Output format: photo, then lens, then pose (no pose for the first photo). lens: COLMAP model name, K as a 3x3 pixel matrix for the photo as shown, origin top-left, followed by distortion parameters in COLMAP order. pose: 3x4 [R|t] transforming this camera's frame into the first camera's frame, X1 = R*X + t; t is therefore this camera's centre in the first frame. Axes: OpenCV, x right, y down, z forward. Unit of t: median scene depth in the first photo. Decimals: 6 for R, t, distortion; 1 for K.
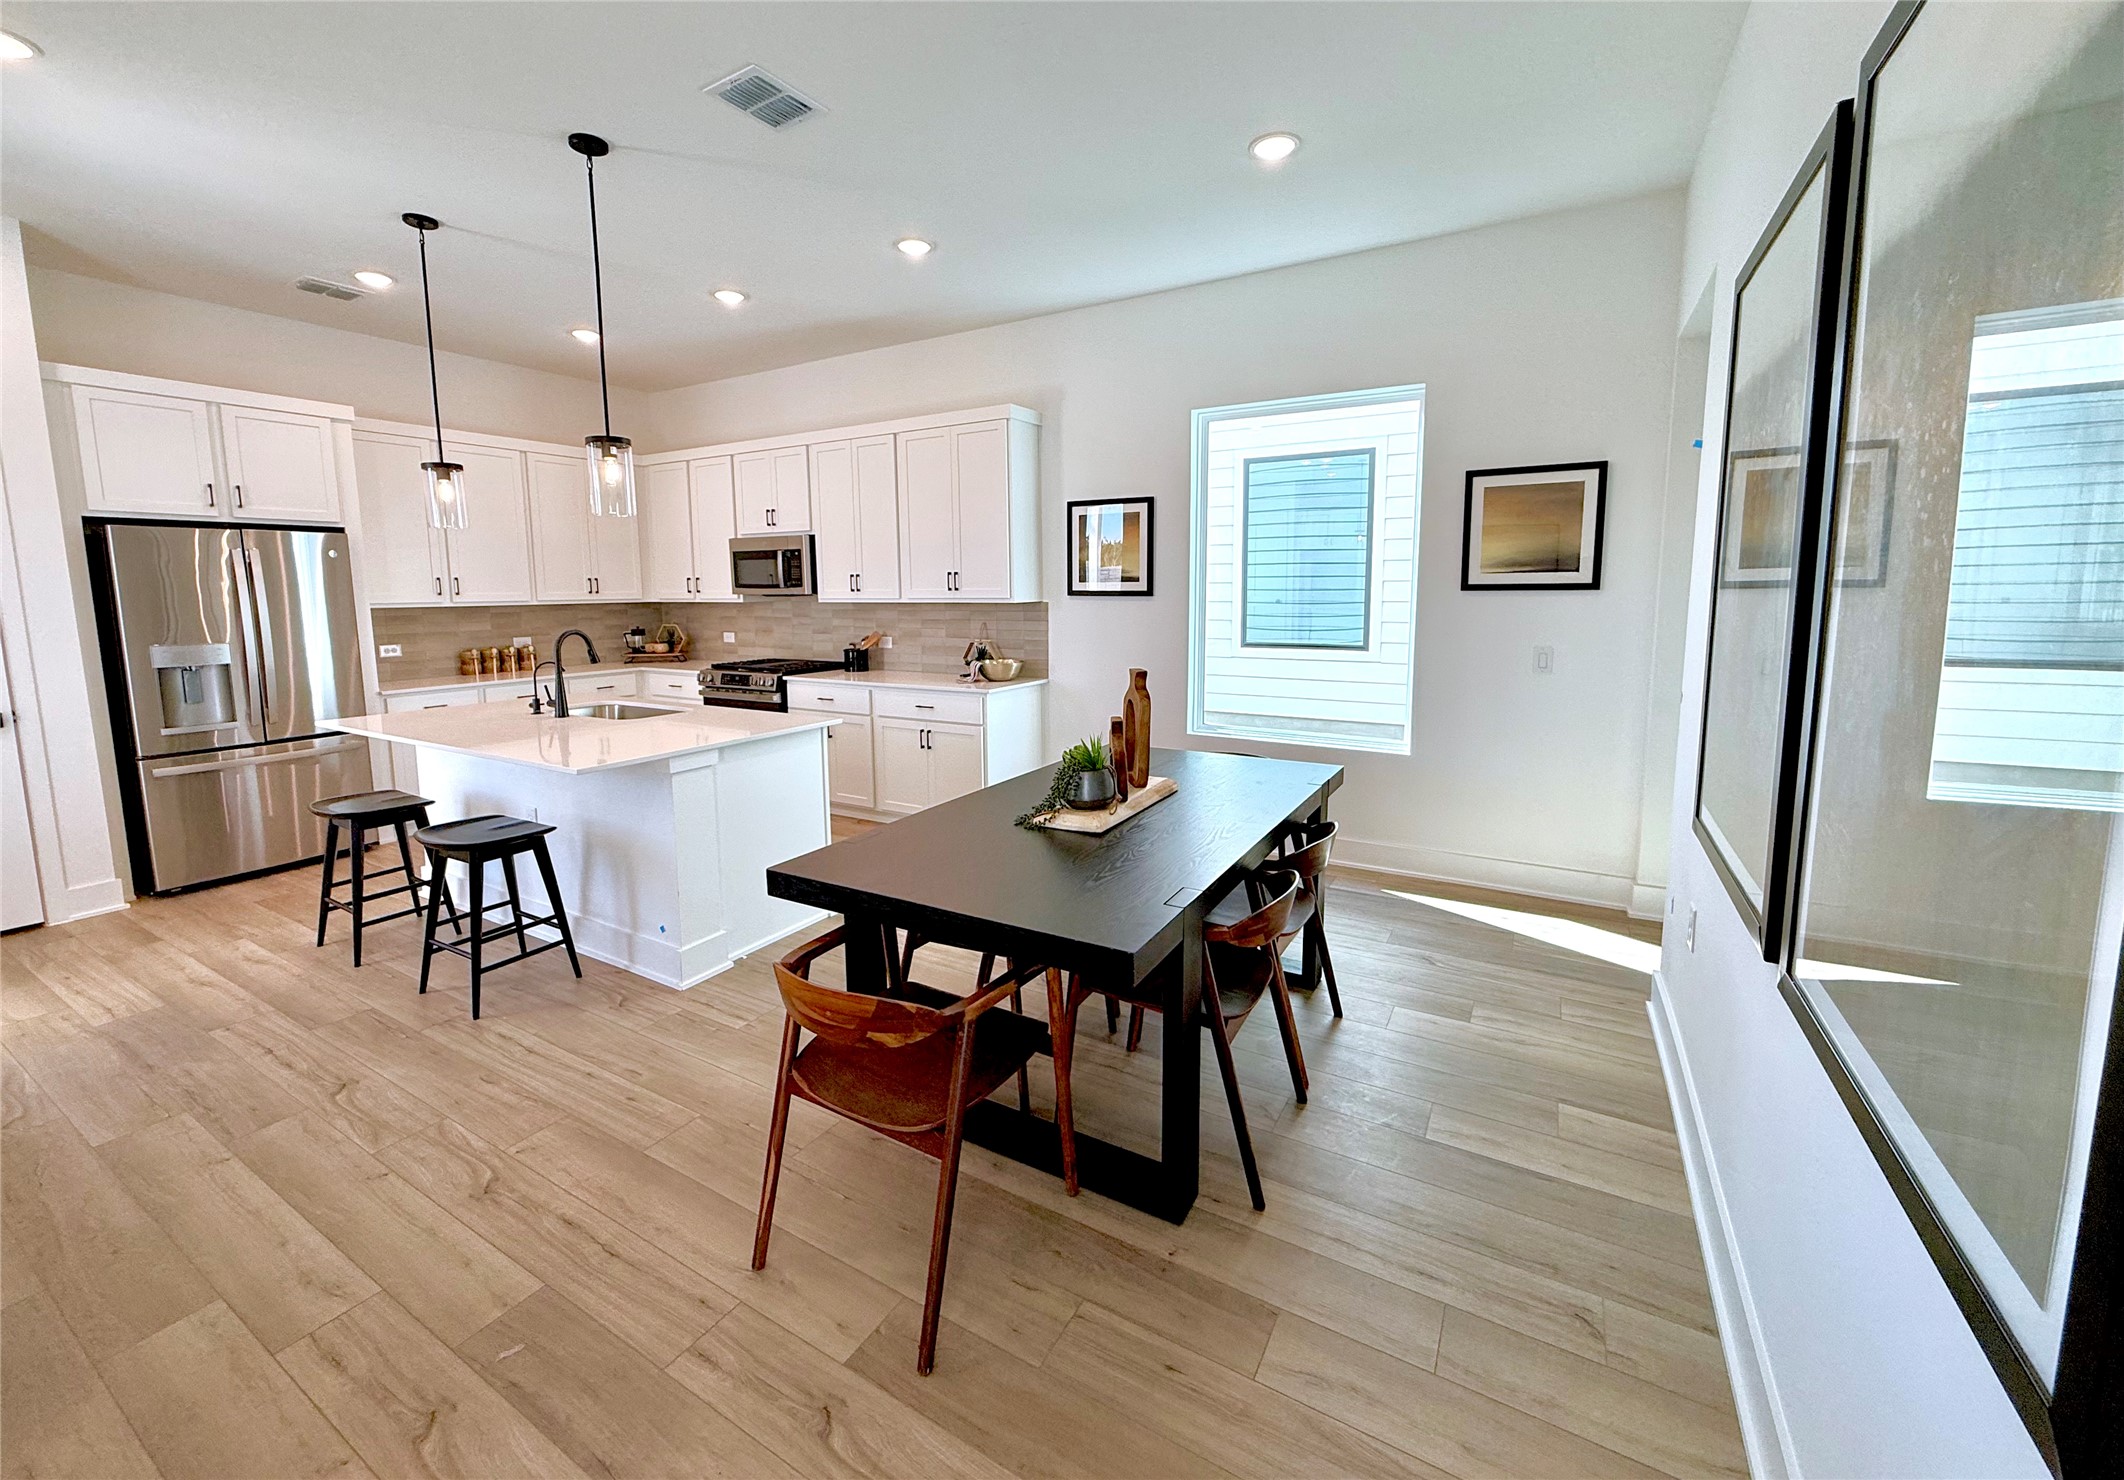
lens RADIAL K [[844.6, 0, 1053.1], [0, 844.6, 682.1], [0, 0, 1]] dist [0.005522, -0.000145]
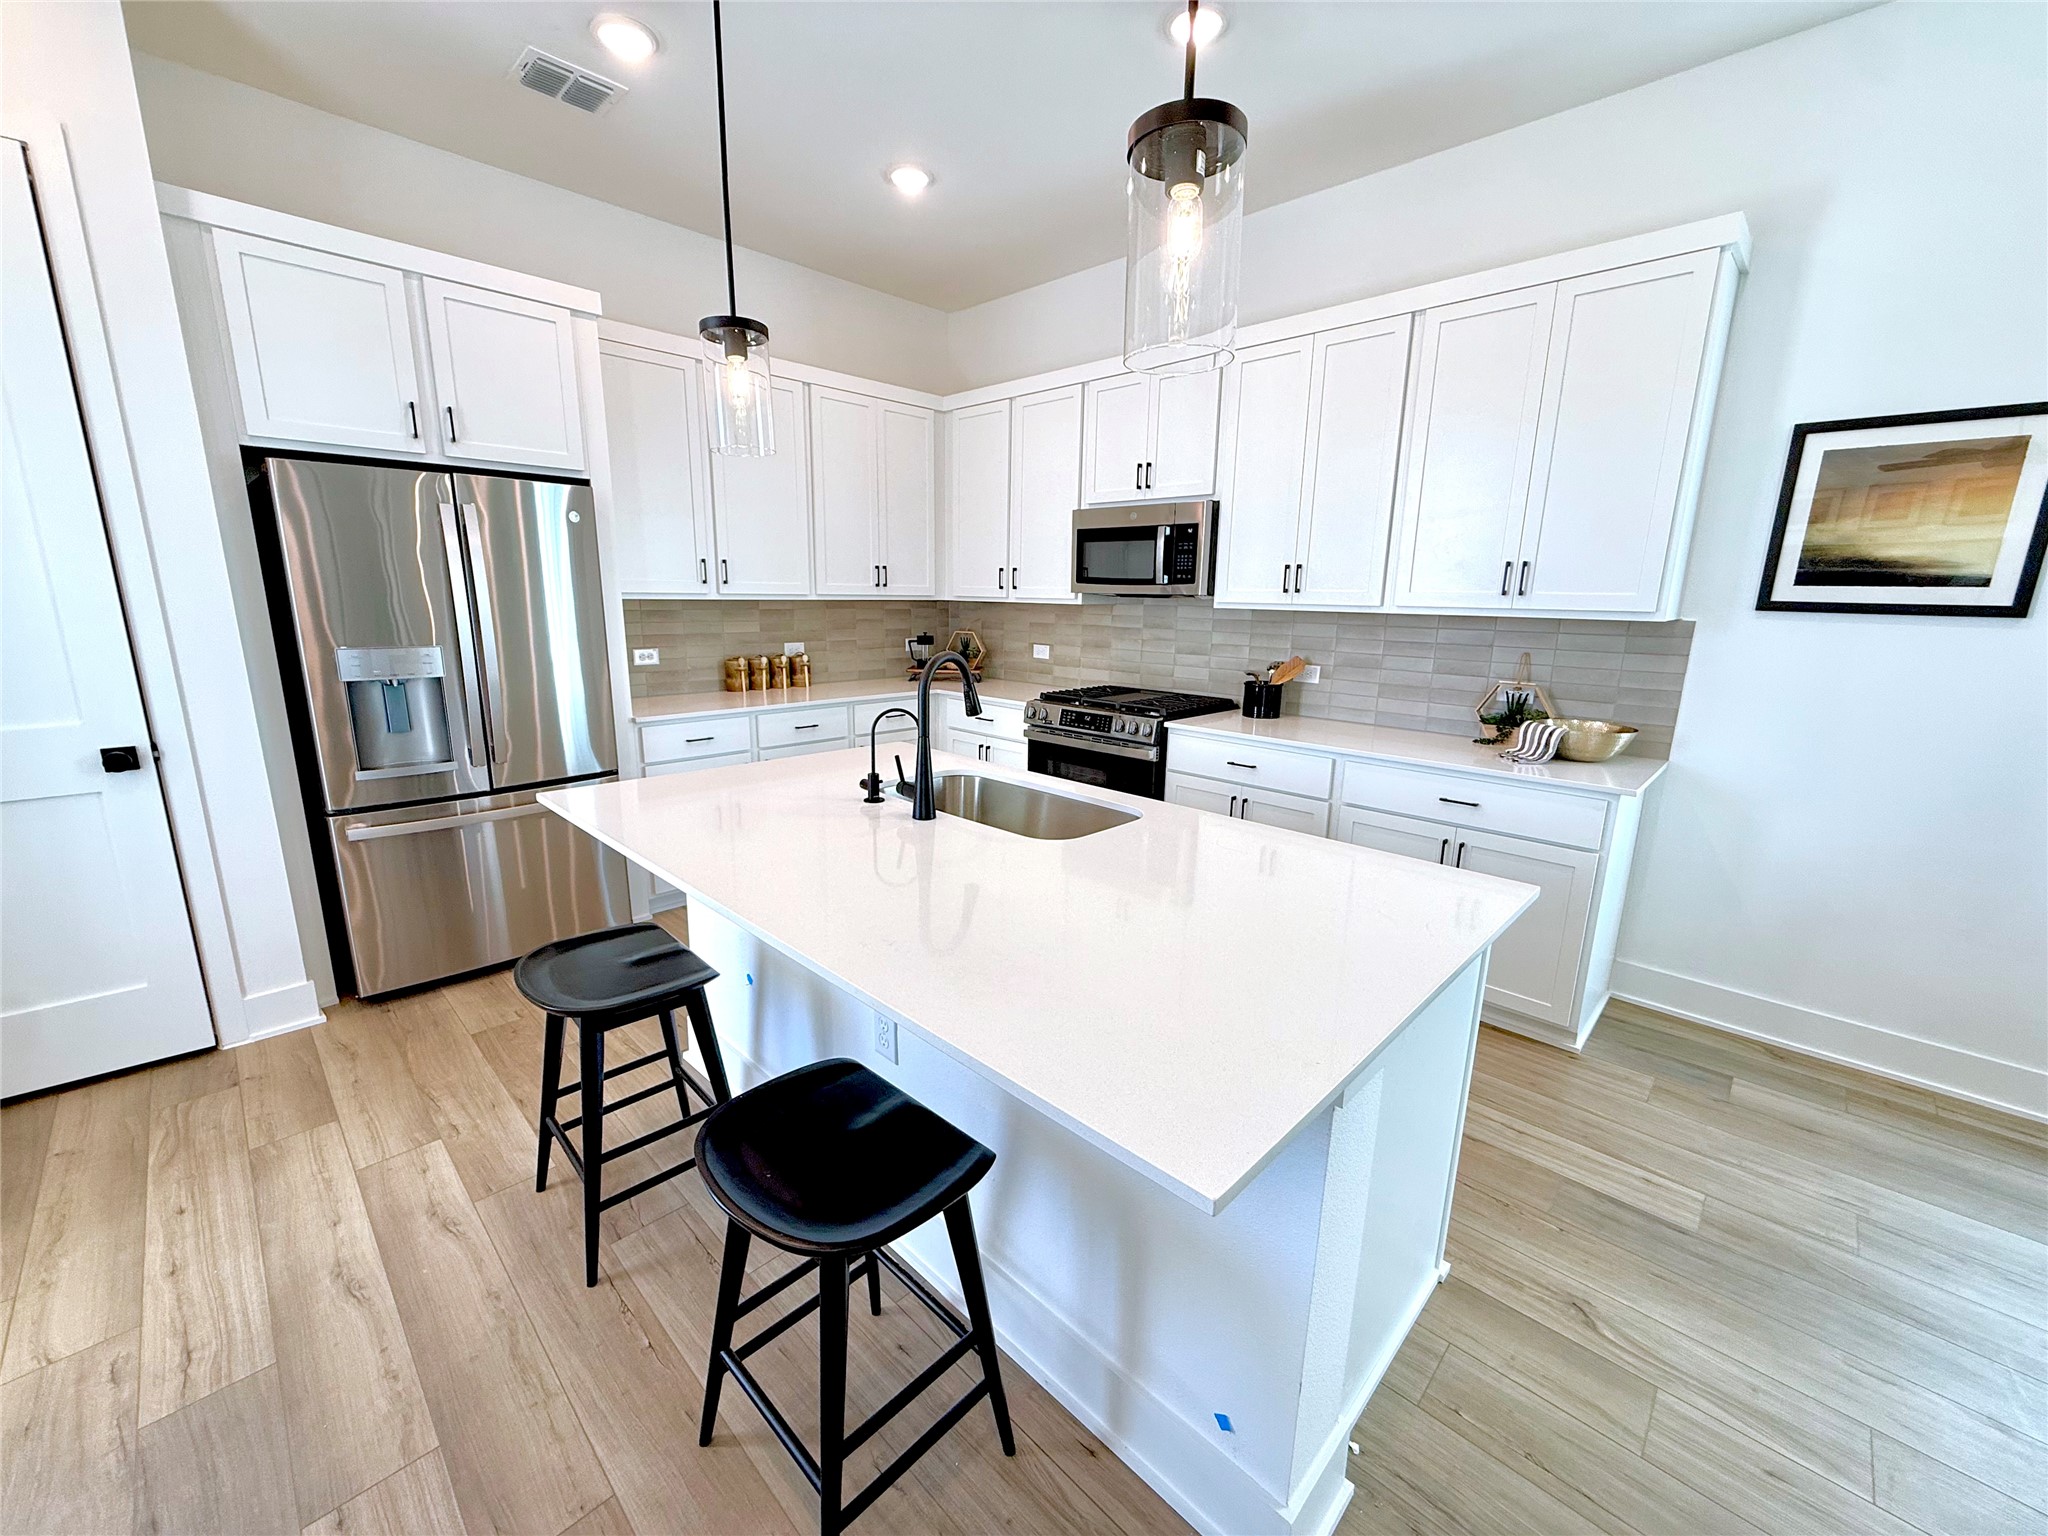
lens RADIAL K [[811.6, 0, 1018.8], [0, 811.6, 766.2], [0, 0, 1]] dist [0.003598, -0.000078]
pose [[0.971242, 0.074024, -0.226296, -0.285377], [-0.051194, 0.993138, 0.105147, -0.033010], [0.232526, -0.090538, 0.968367, 0.363652]]
